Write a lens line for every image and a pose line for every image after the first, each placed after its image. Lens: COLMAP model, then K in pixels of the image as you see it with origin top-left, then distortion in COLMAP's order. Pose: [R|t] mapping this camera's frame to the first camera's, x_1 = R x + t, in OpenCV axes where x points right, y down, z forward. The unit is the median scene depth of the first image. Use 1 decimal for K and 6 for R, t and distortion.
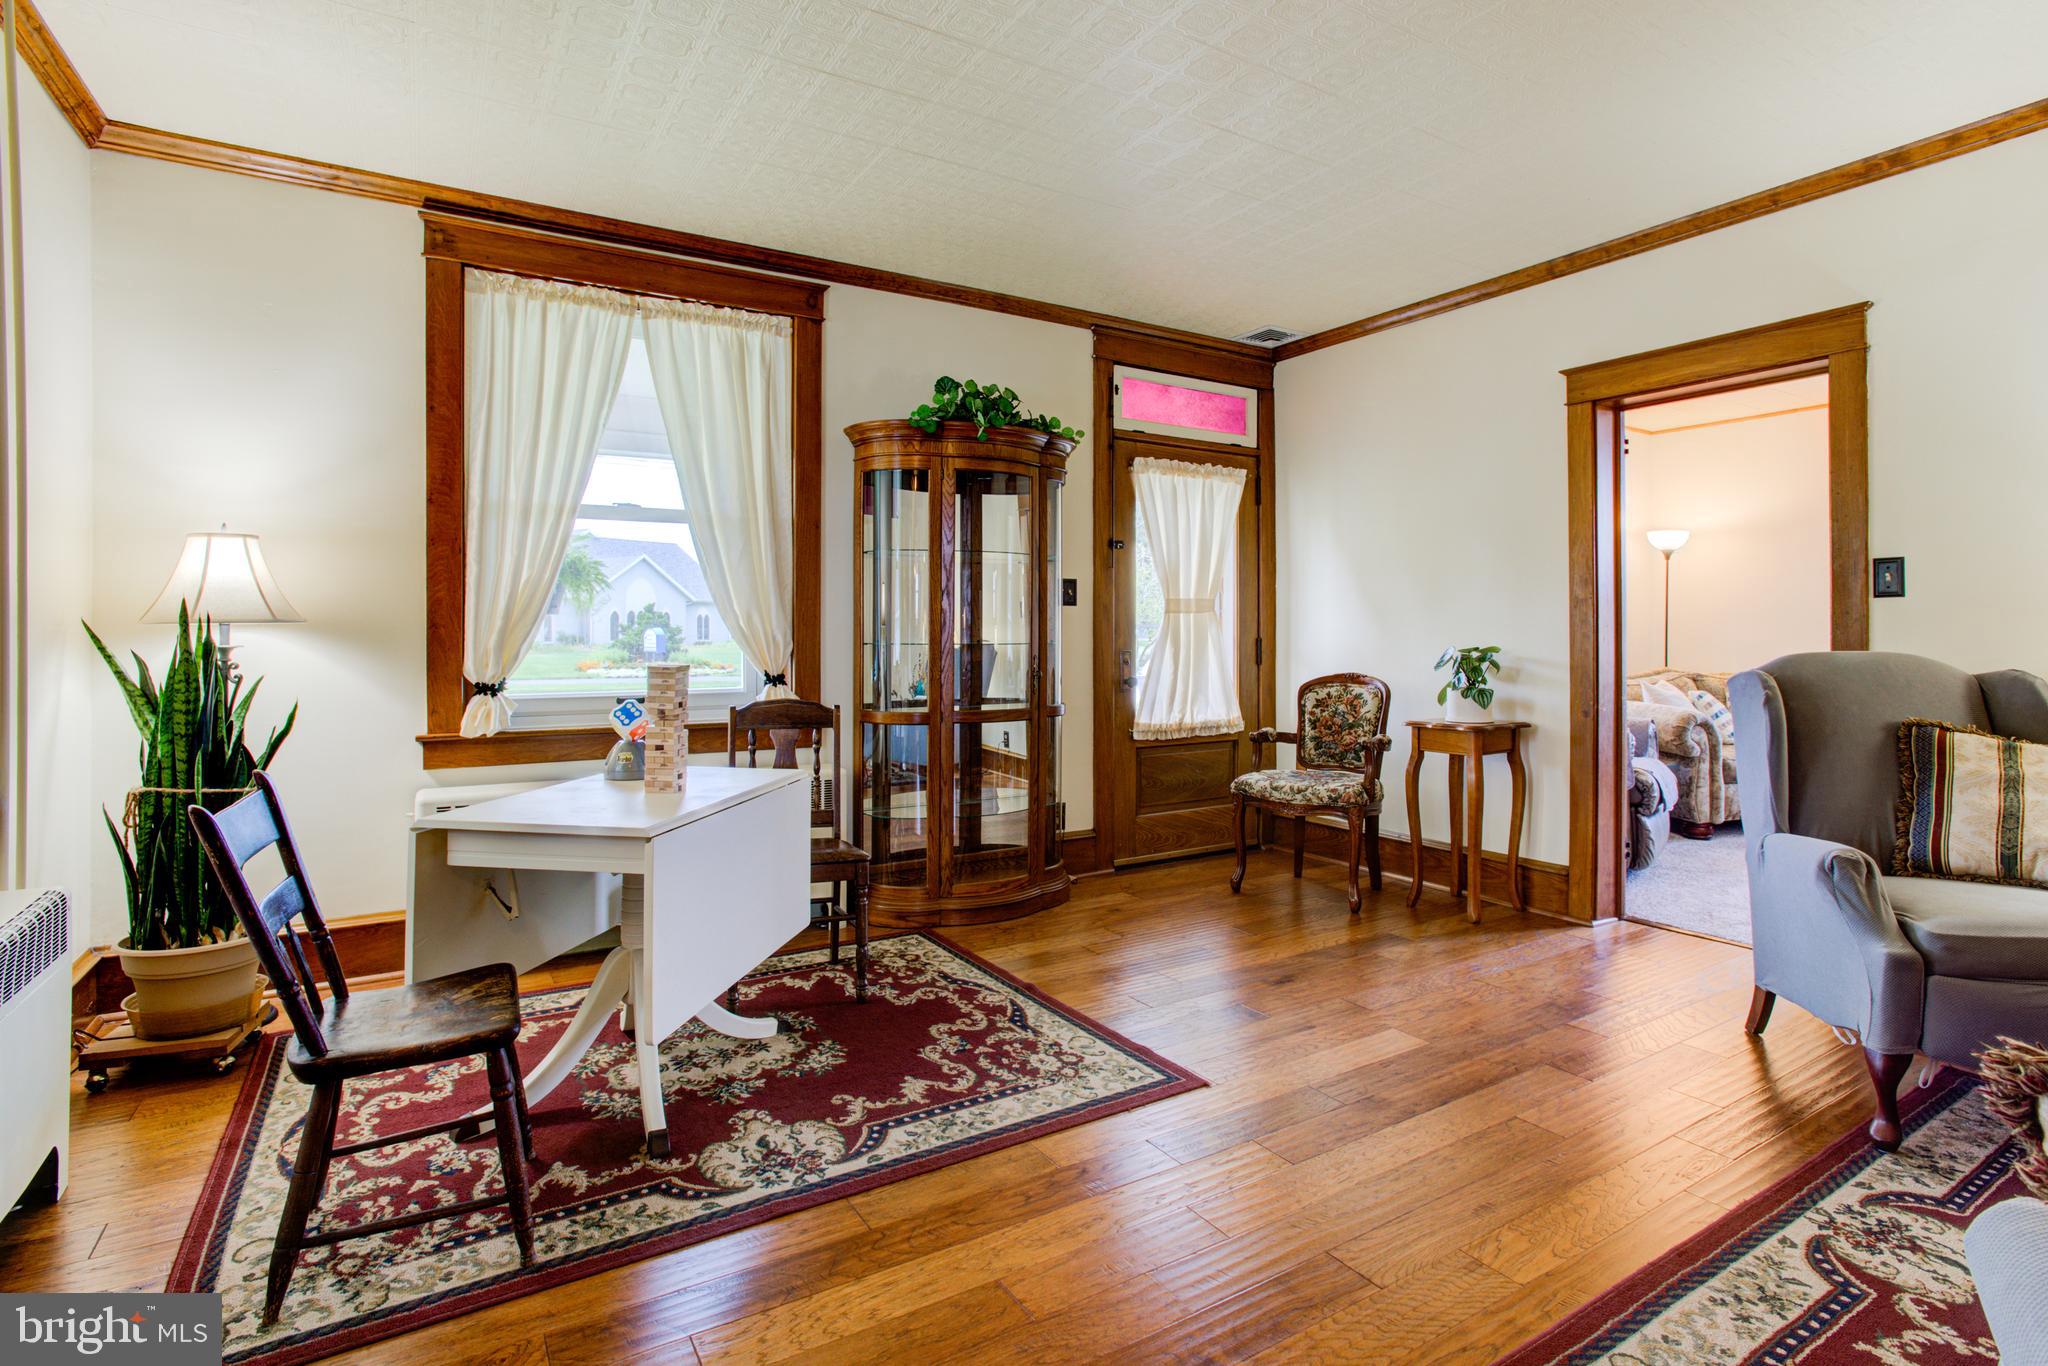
lens RADIAL K [[1026.4, 0, 1019.6], [0, 1026.4, 625.9], [0, 0, 1]] dist [-0.051056, 0.020149]
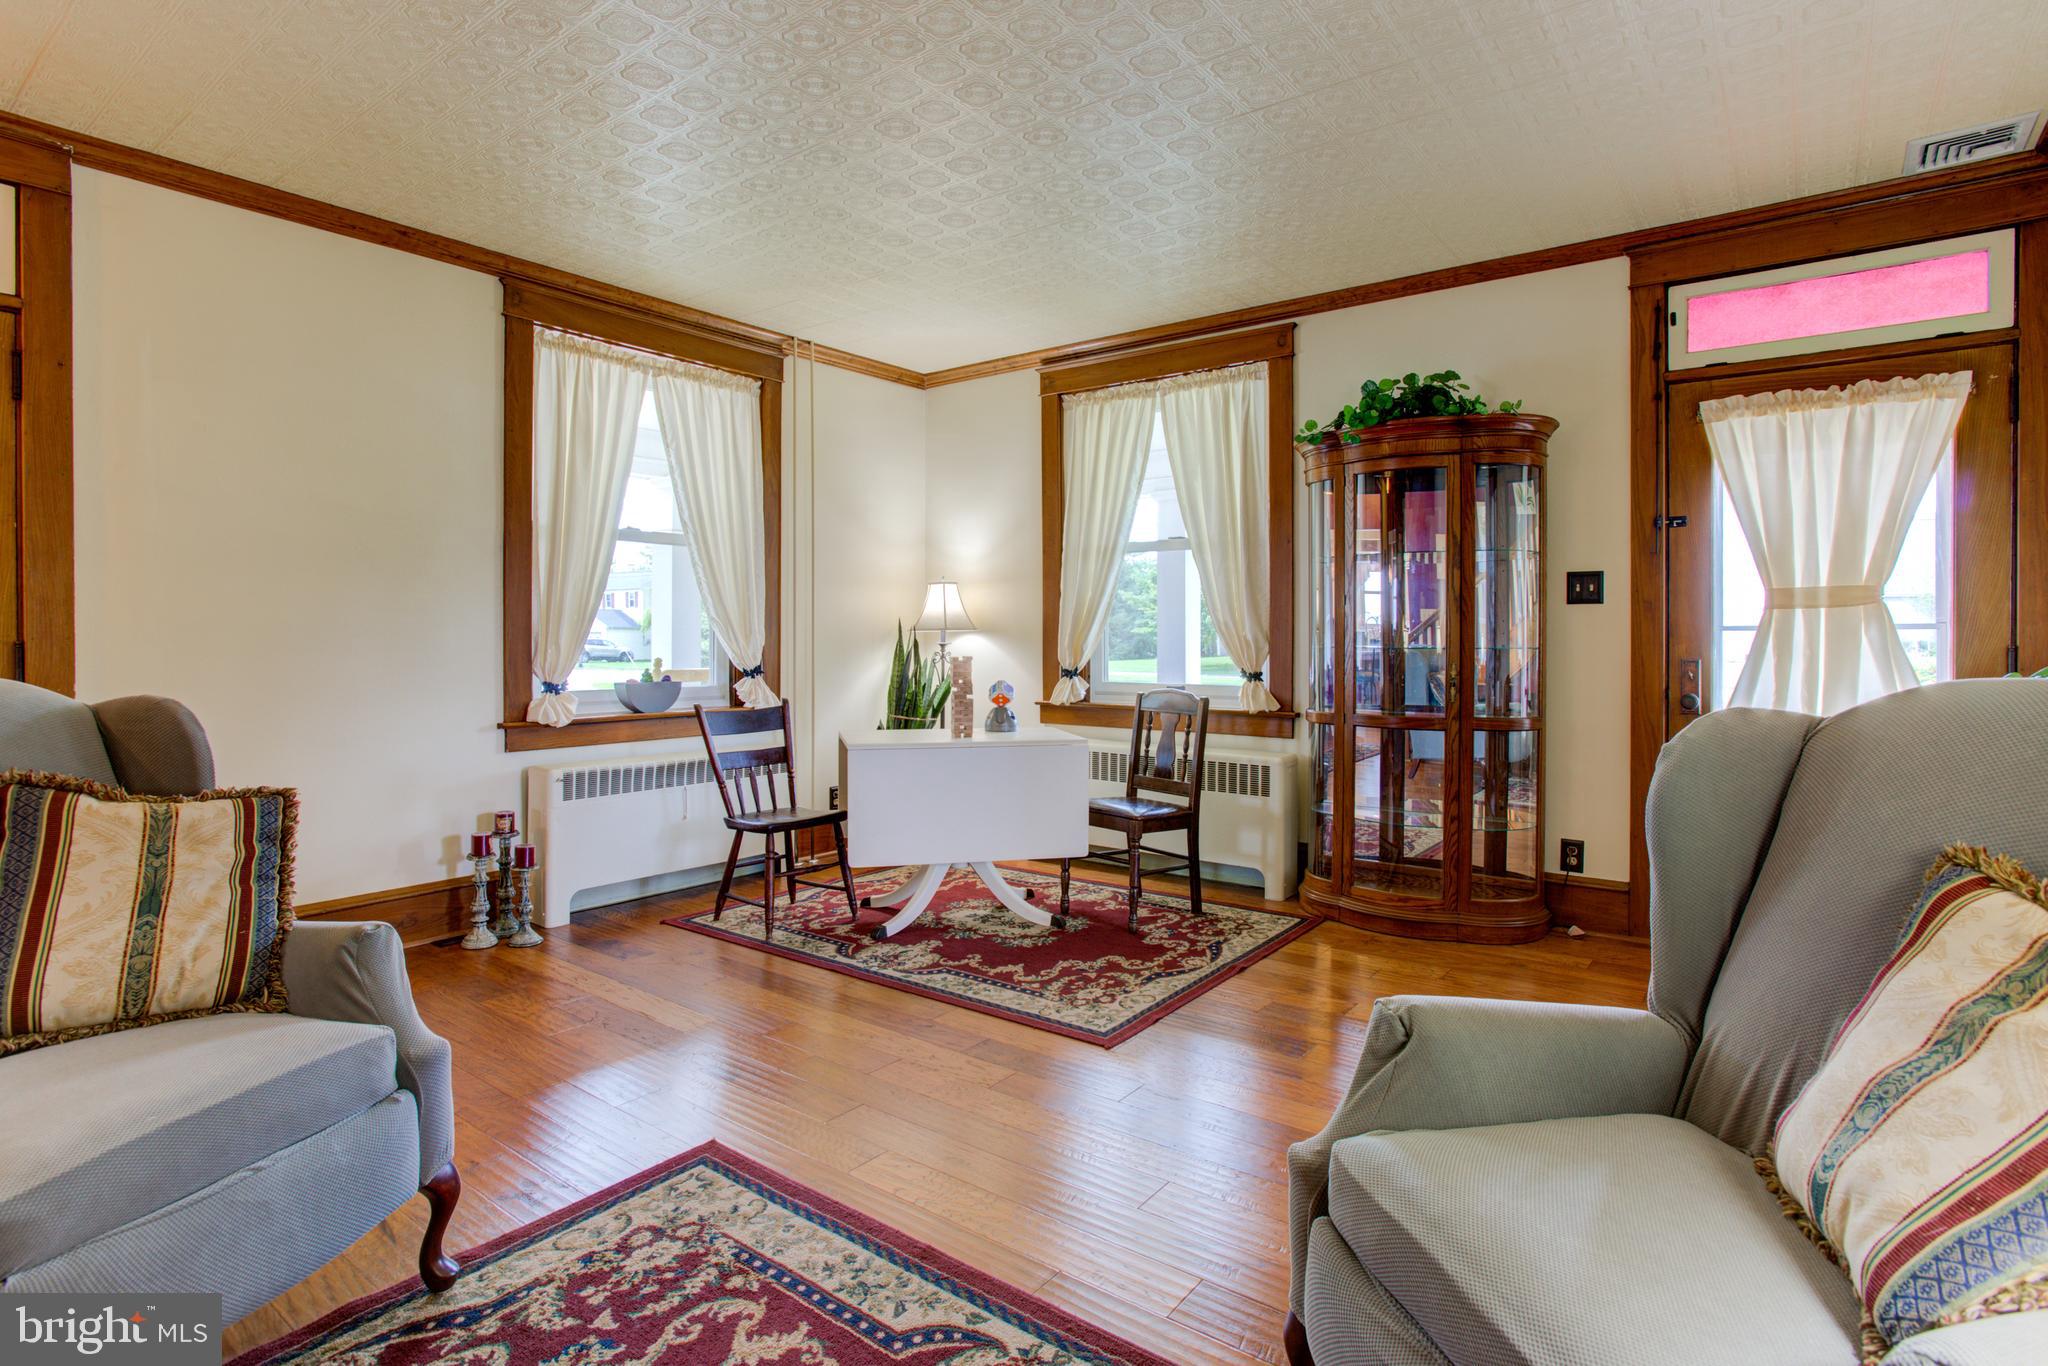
lens RADIAL K [[1026.4, 0, 1019.6], [0, 1026.4, 625.9], [0, 0, 1]] dist [-0.051056, 0.020149]
pose [[0.363611, -0.009221, -0.931505, 1.065240], [0.004742, 0.999956, -0.008047, 0.004655], [0.931539, -0.001491, 0.363639, 0.463925]]
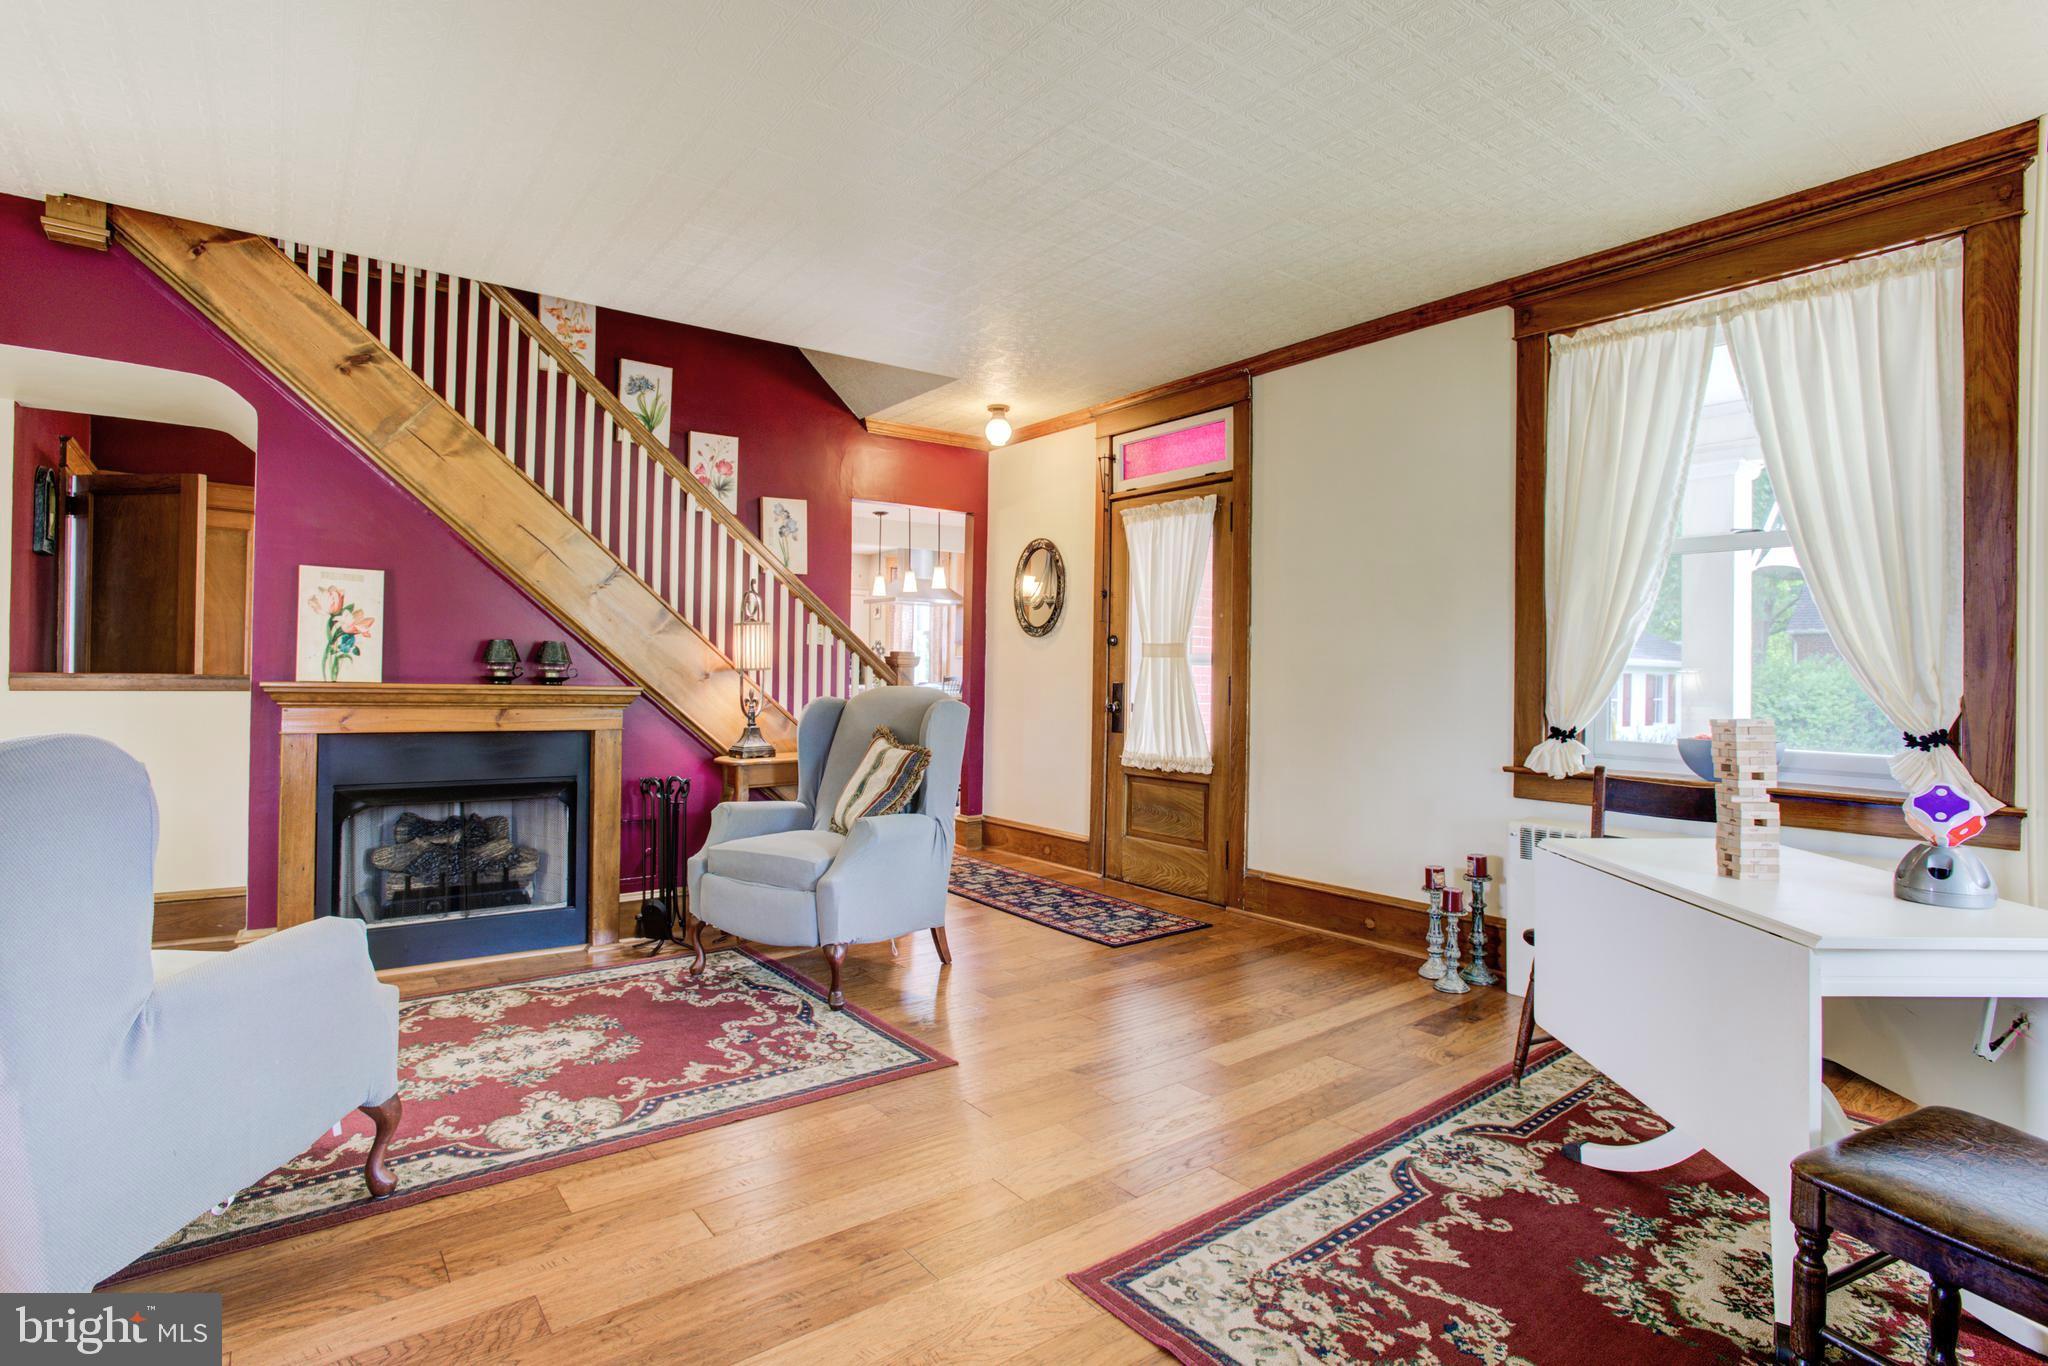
lens RADIAL K [[1003.8, 0, 1026.9], [0, 1003.8, 663.4], [0, 0, 1]] dist [-0.056258, 0.028537]
pose [[-0.993134, -0.010223, -0.116537, 0.276594], [-0.008490, 0.999846, -0.015361, 0.012933], [0.116677, -0.014266, -0.993068, 1.554196]]
